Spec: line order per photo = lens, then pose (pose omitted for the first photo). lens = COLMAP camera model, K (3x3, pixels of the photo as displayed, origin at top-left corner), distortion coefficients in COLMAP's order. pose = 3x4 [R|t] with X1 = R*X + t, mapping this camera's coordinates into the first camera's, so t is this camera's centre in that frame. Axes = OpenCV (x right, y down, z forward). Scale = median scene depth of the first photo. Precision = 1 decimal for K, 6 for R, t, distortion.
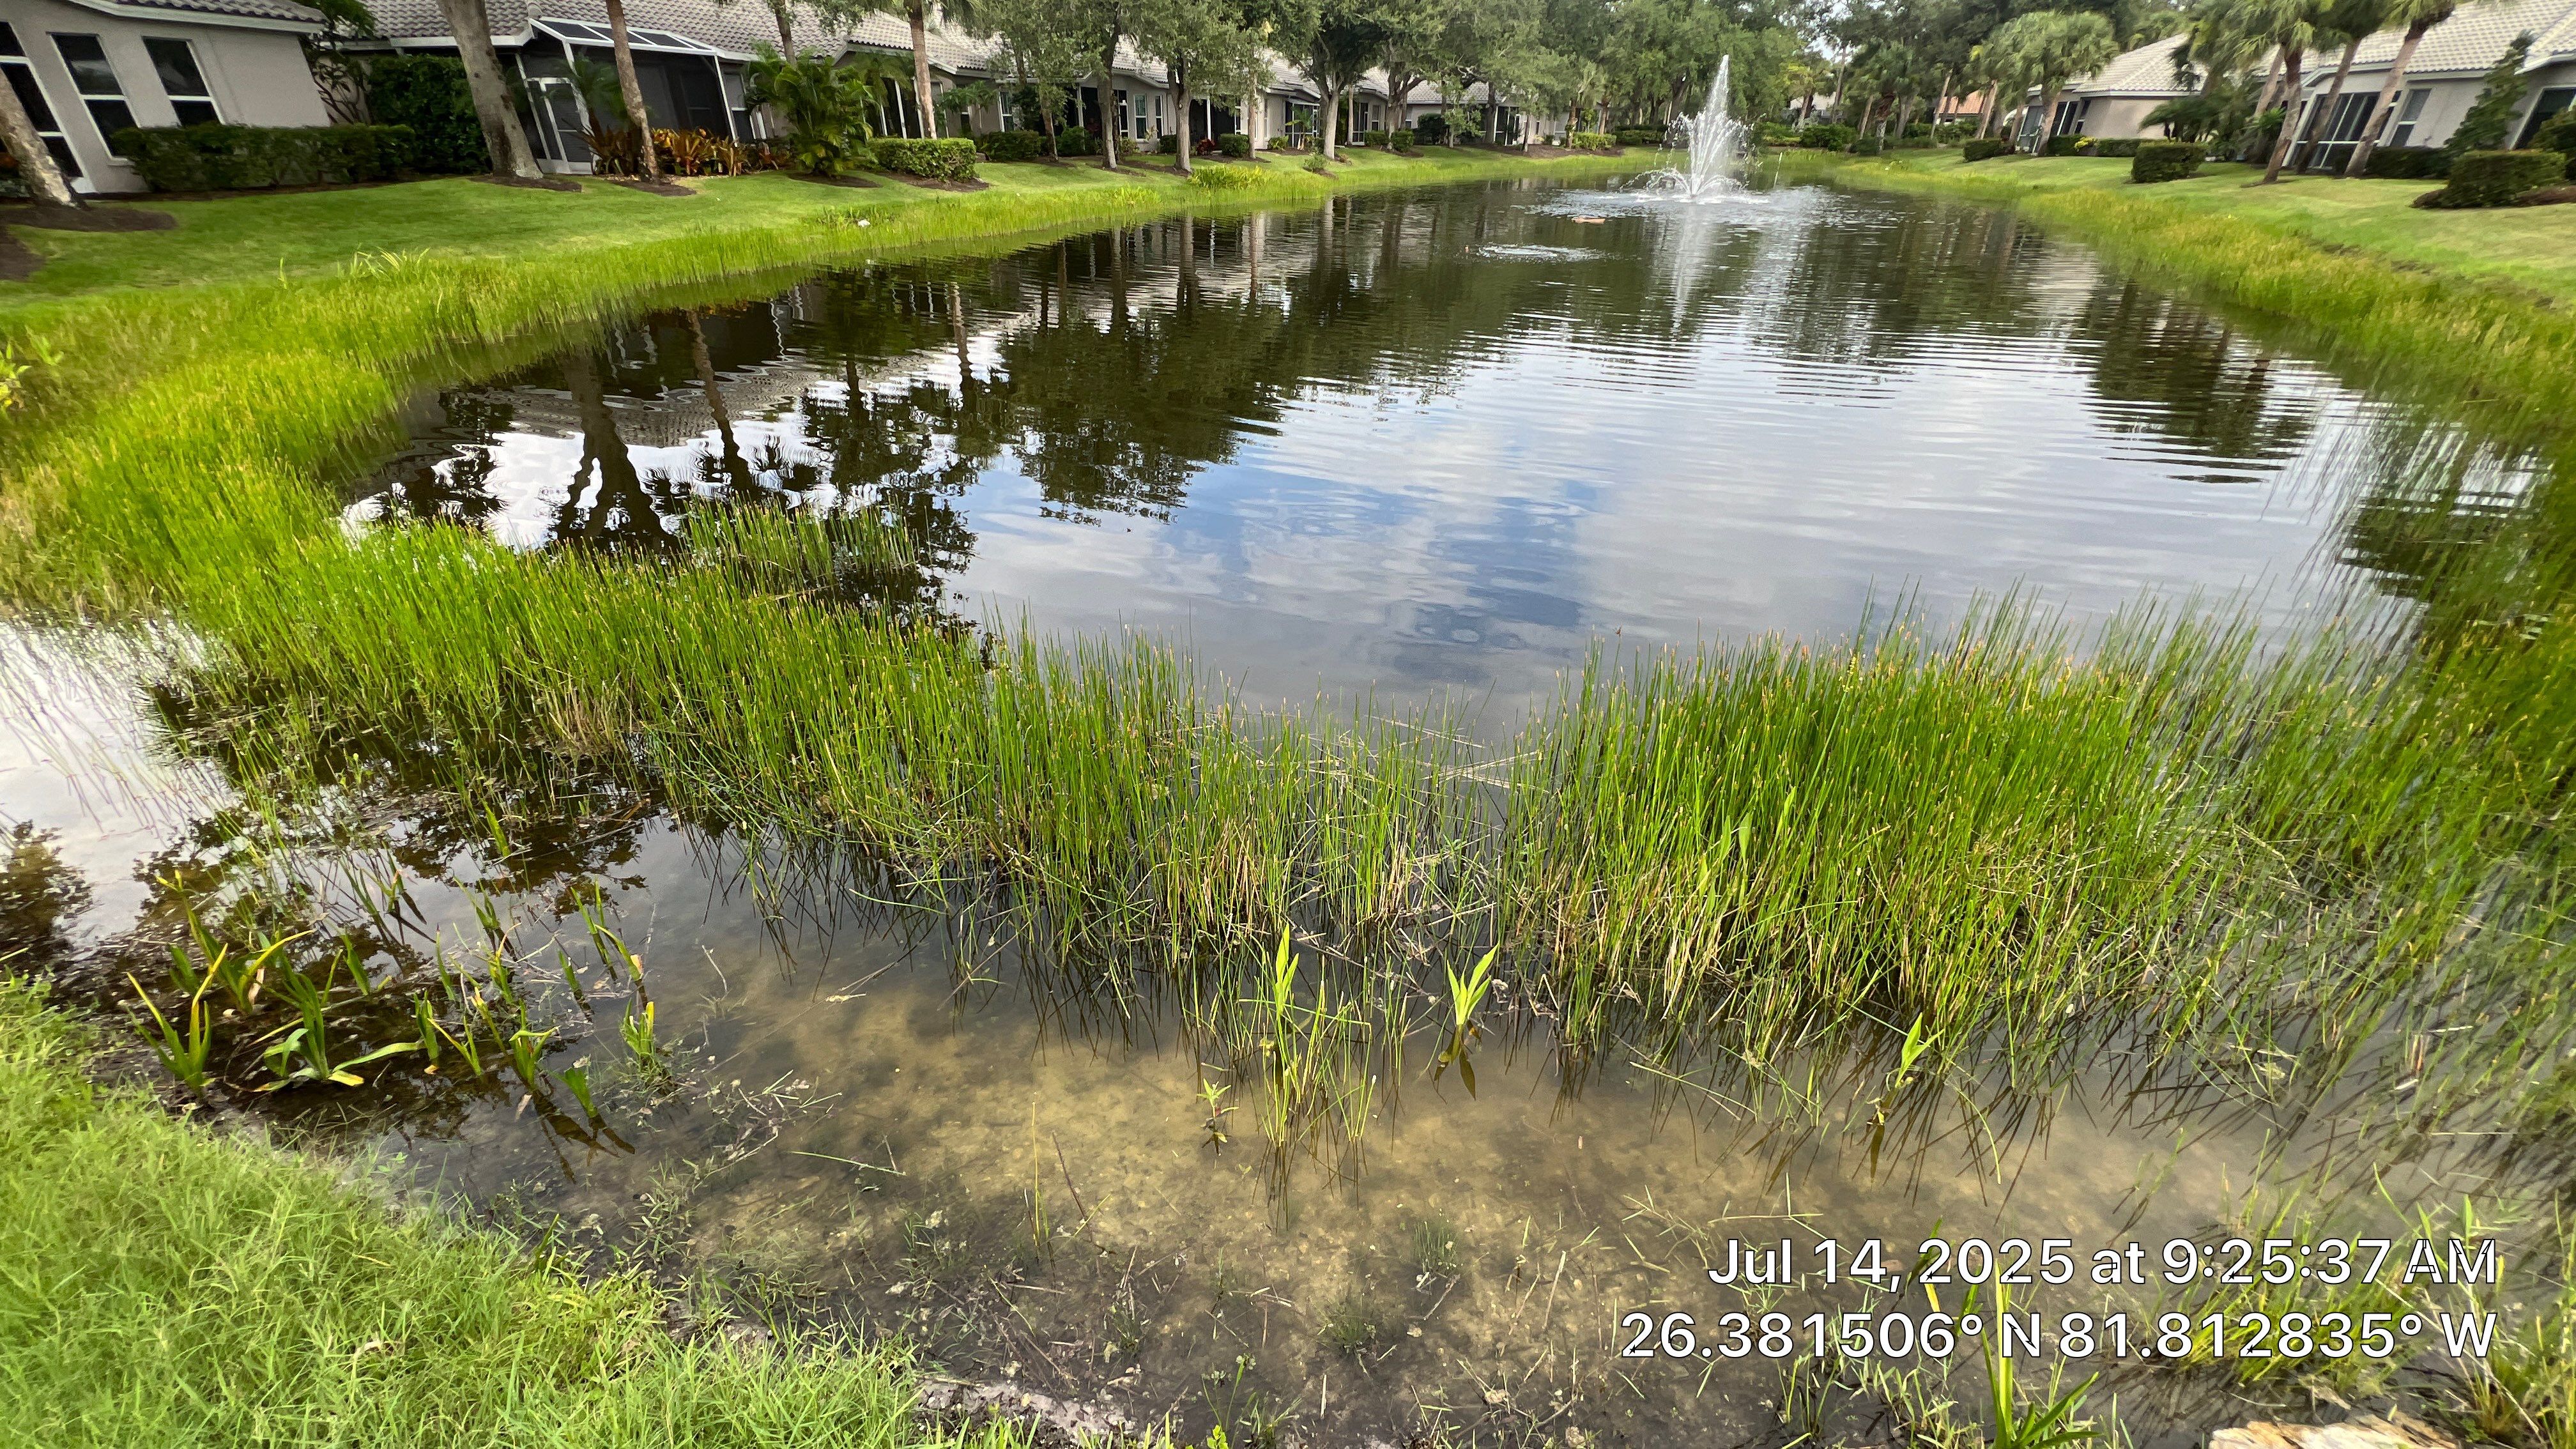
lens RADIAL K [[1028.3, 0, 1276.2], [0, 1028.3, 718.1], [0, 0, 1]] dist [-0.001287, 0.000435]
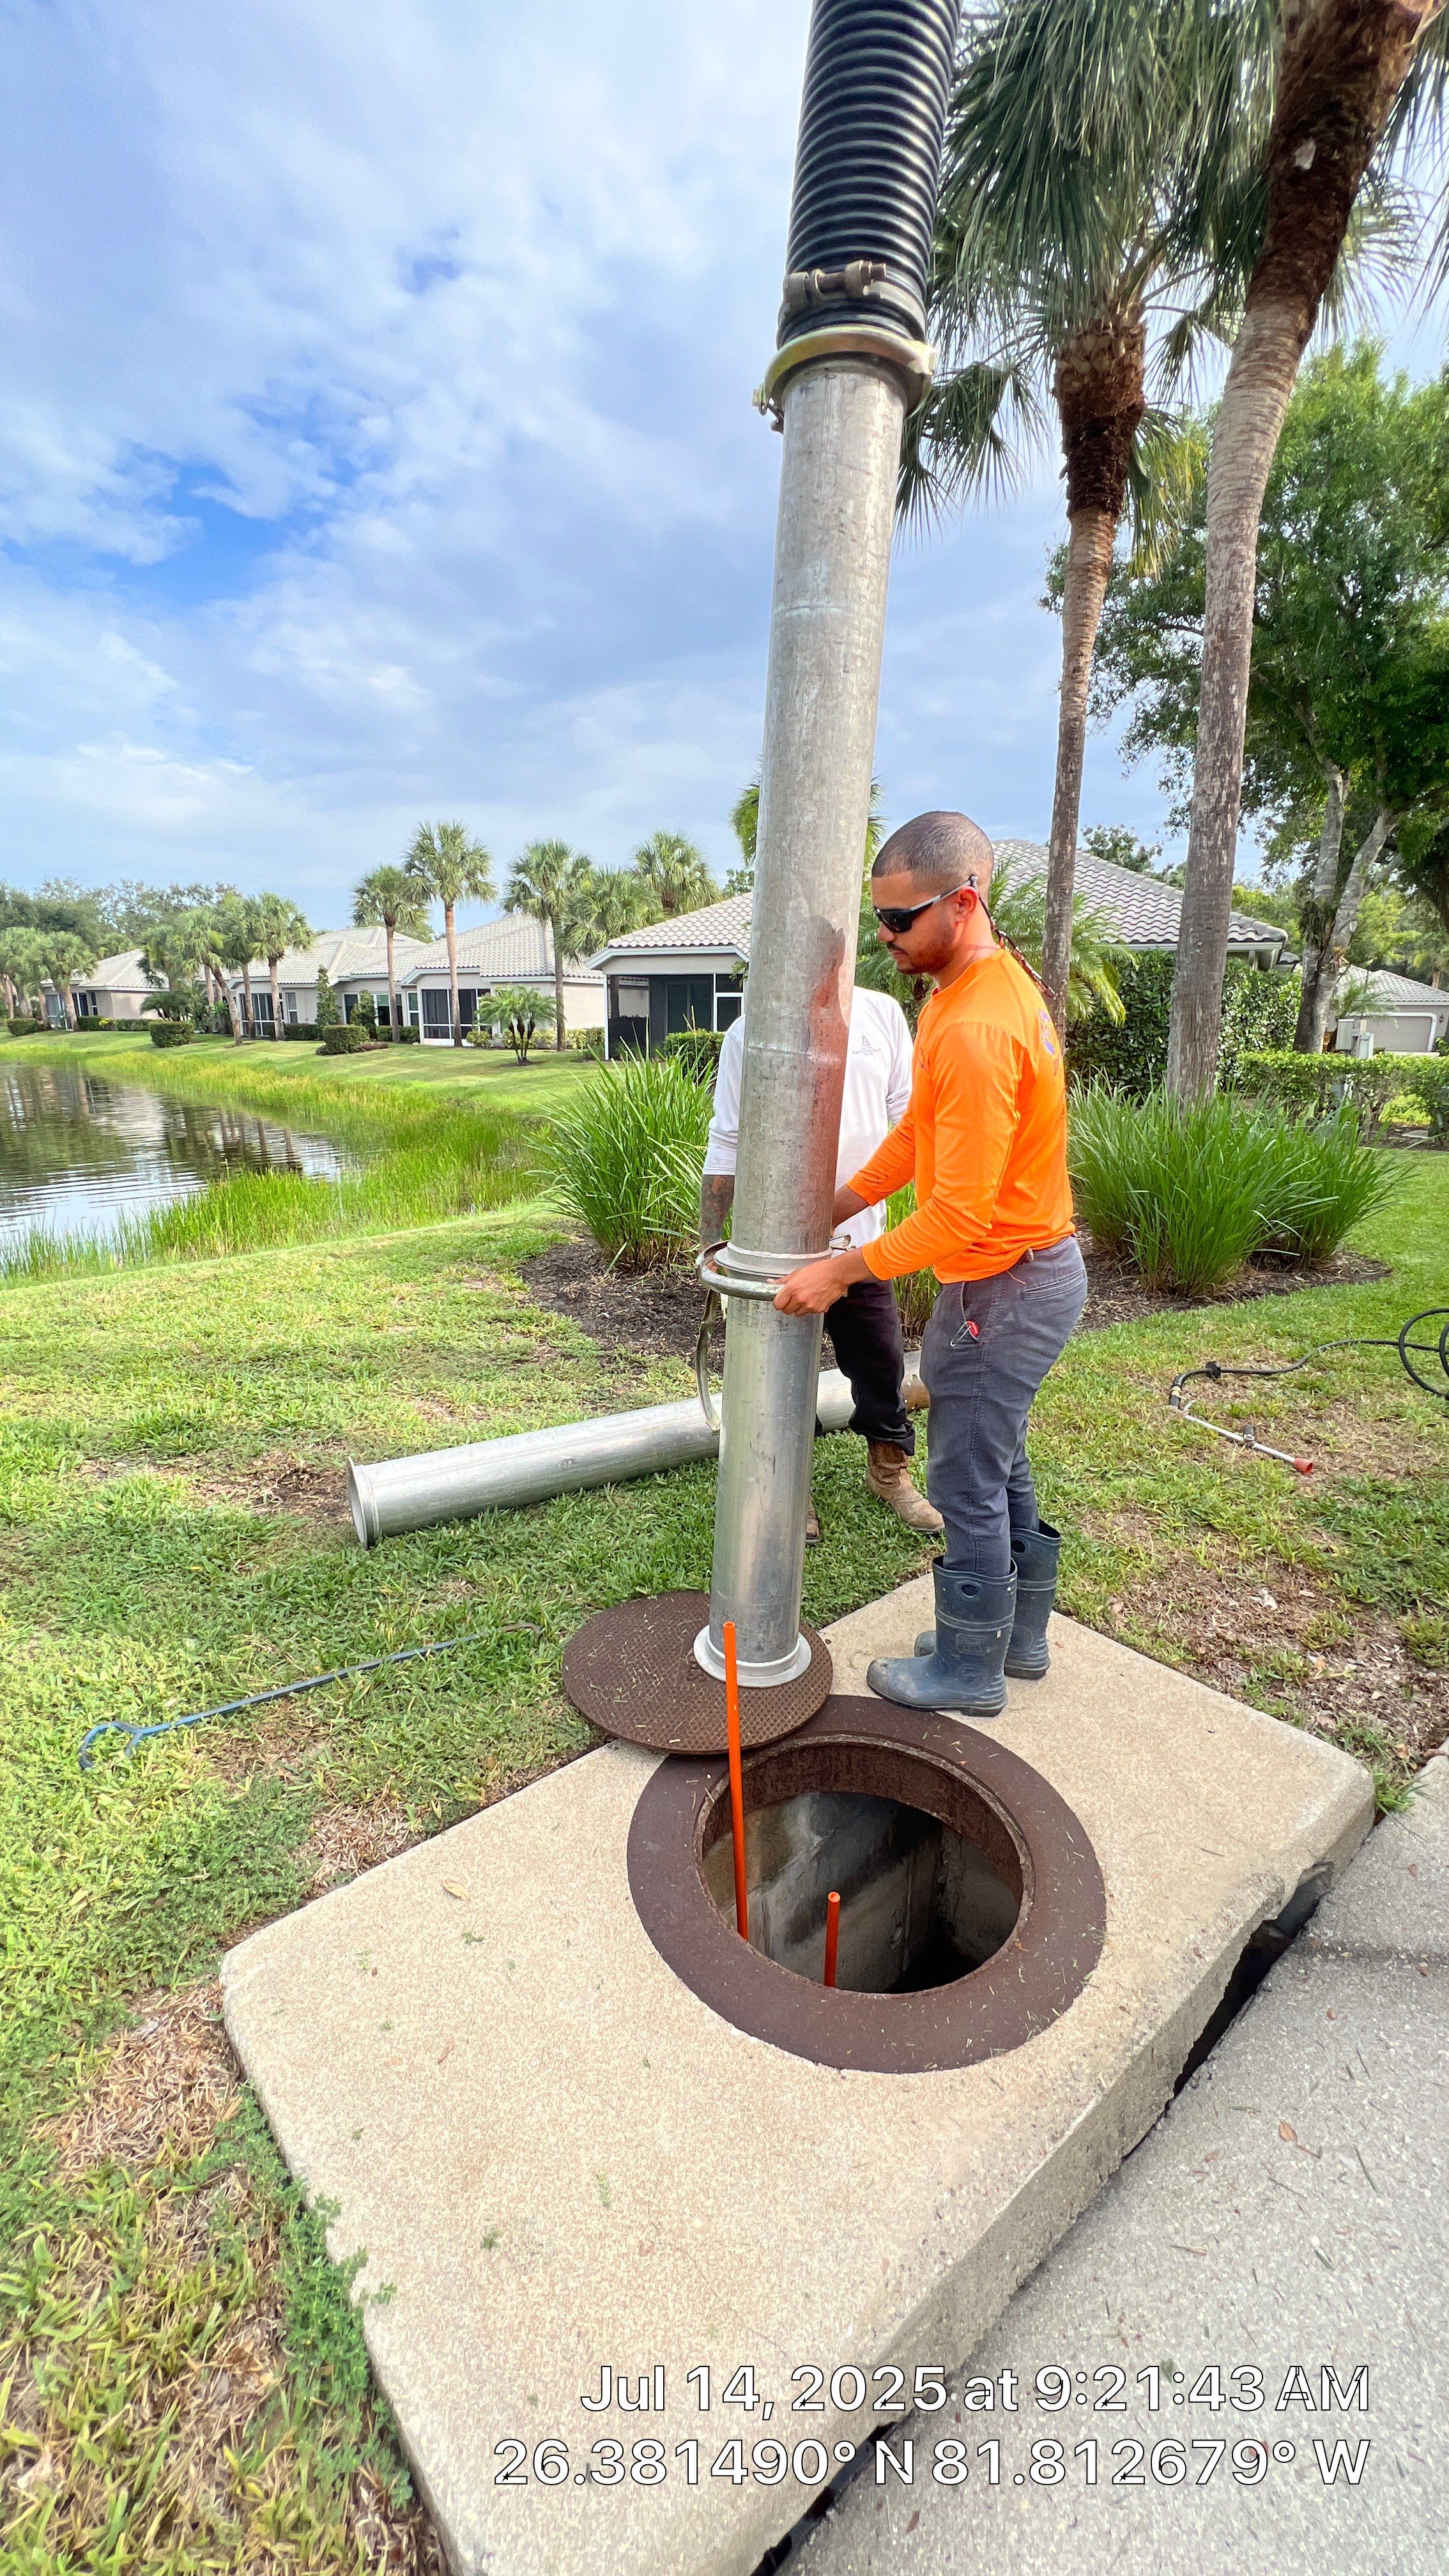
lens RADIAL K [[1028.3, 0, 728.7], [0, 1028.3, 1281.4], [0, 0, 1]] dist [-0.001287, 0.000435]
pose [[0.409922, -0.223069, 0.884423, -0.126624], [0.446140, 0.894764, 0.018895, 0.067952], [-0.795564, 0.386831, 0.466303, -0.119101]]
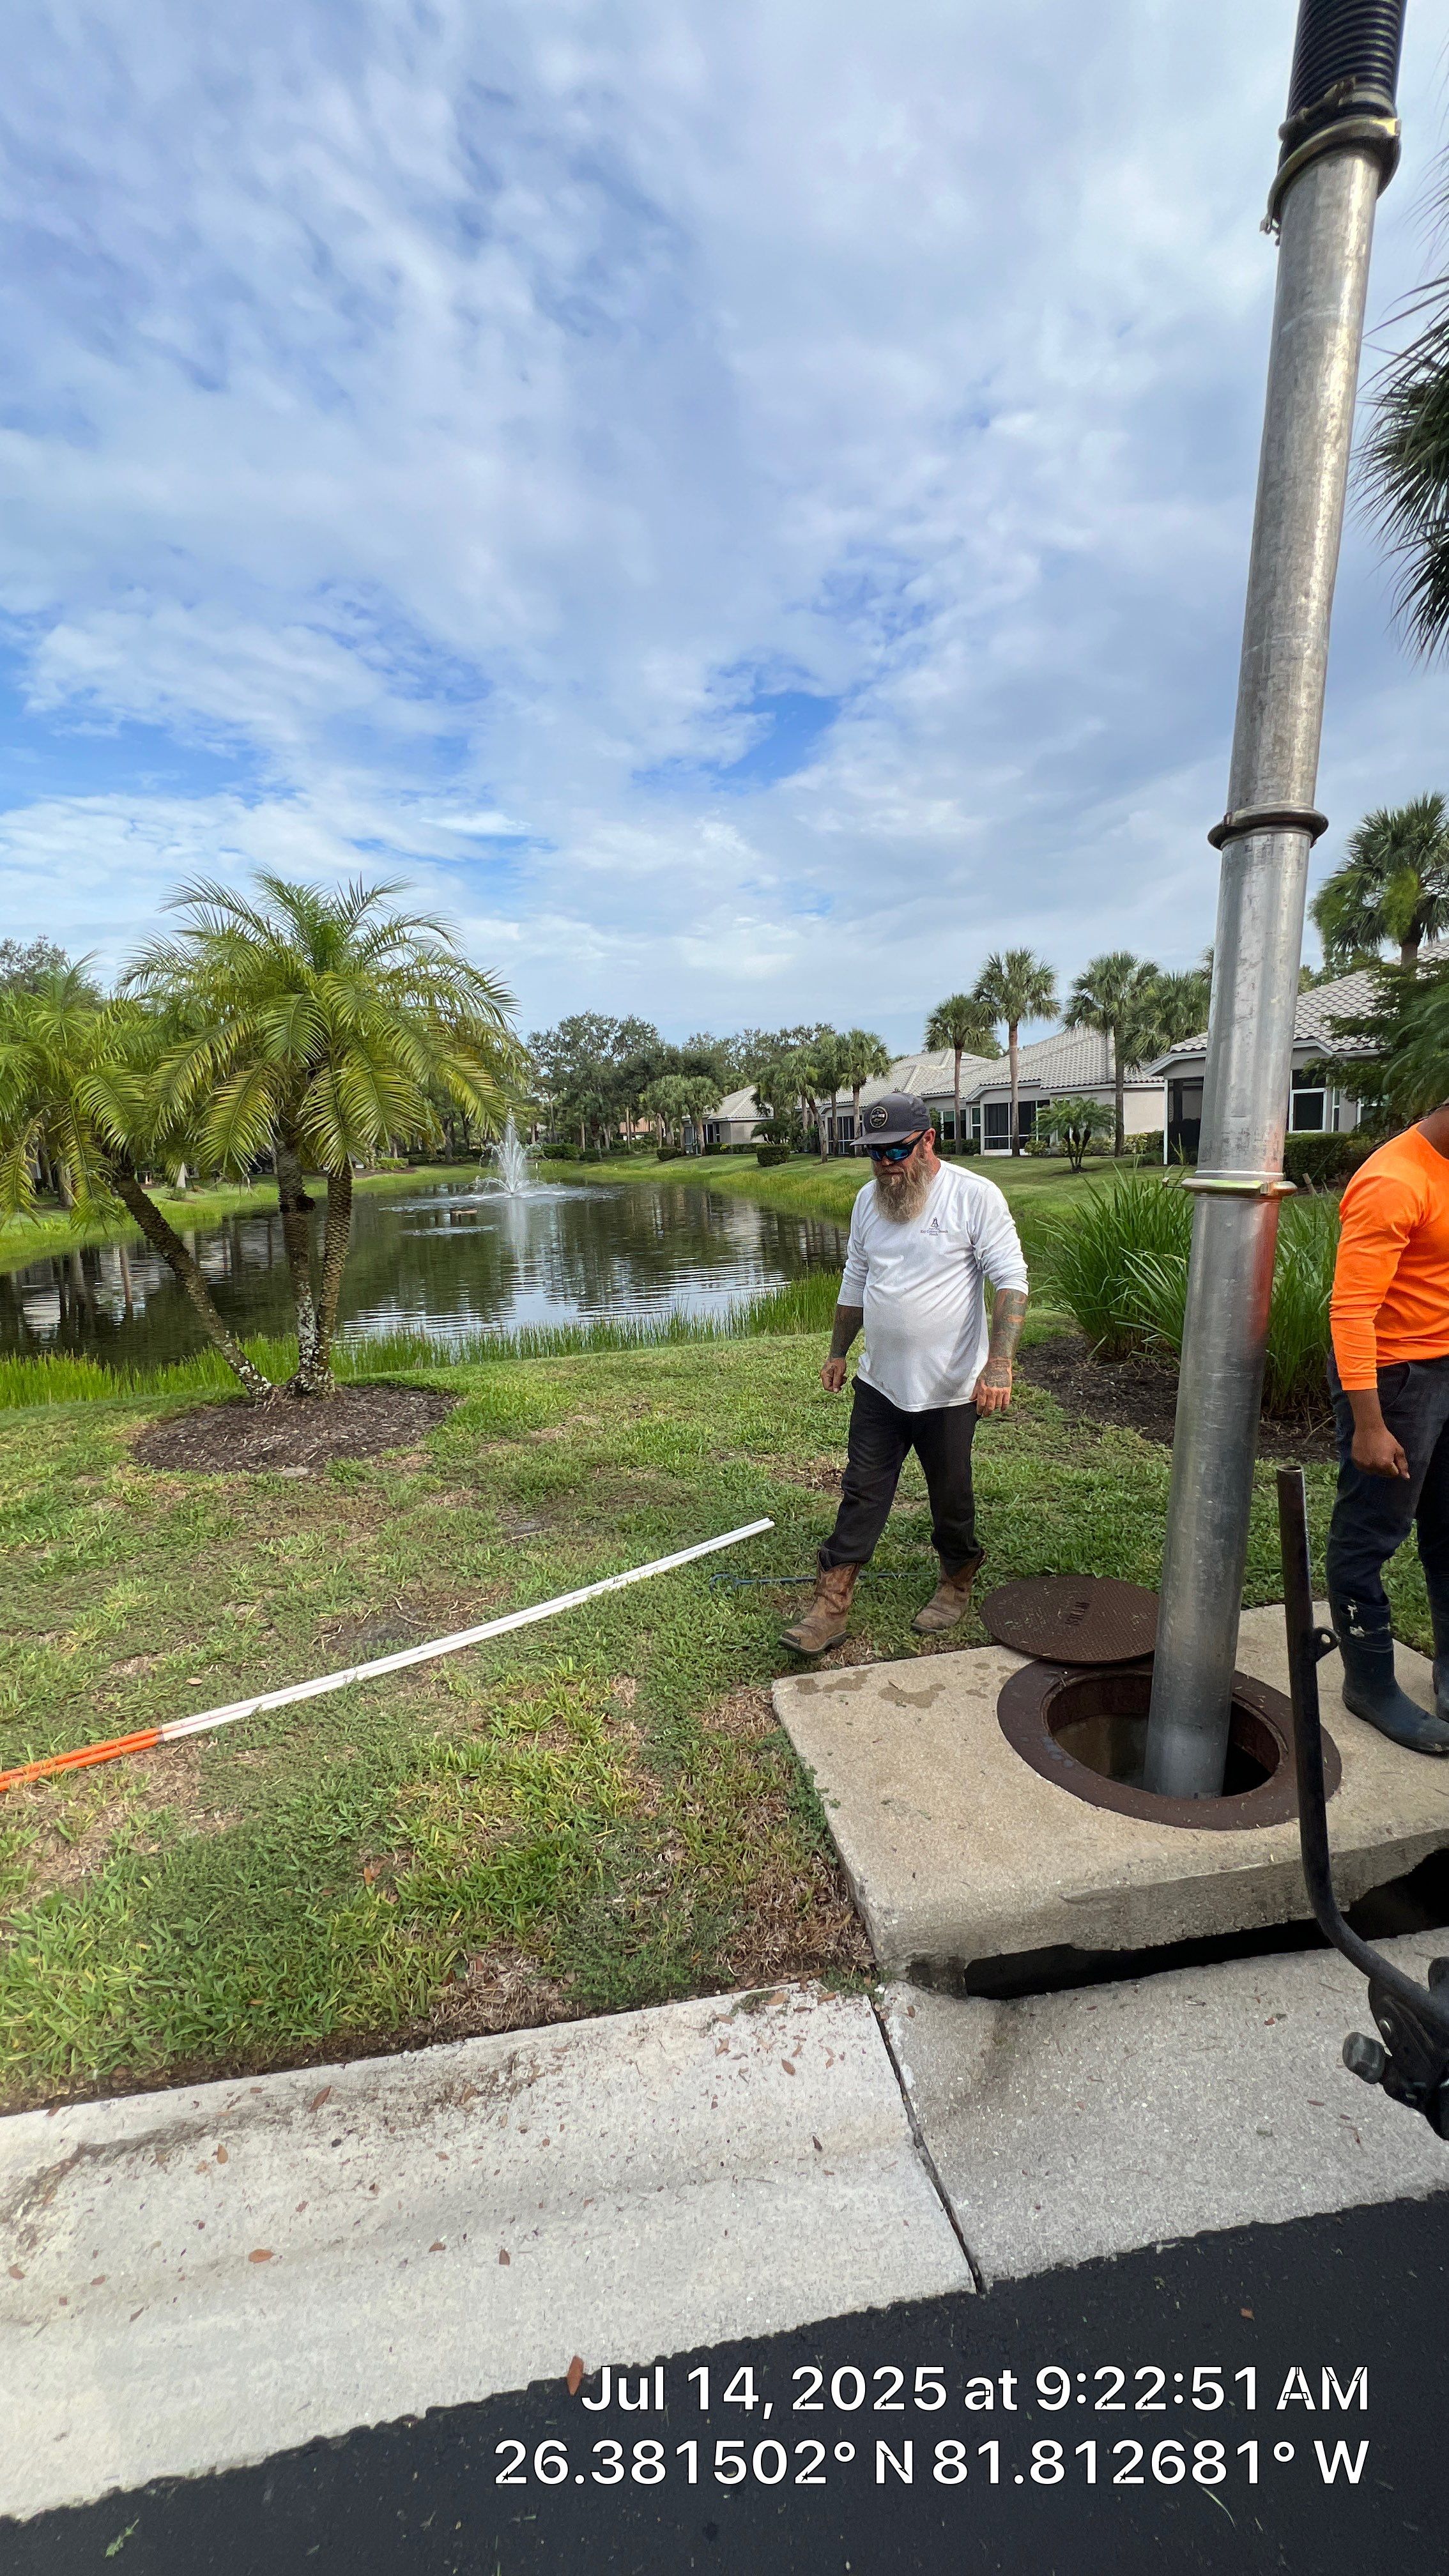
lens RADIAL K [[1028.3, 0, 728.7], [0, 1028.3, 1281.4], [0, 0, 1]] dist [-0.001287, 0.000435]
pose [[0.811794, -0.119301, 0.571627, -0.143694], [0.330677, 0.900745, -0.281621, 0.075482], [-0.481293, 0.417642, 0.770670, -0.139015]]
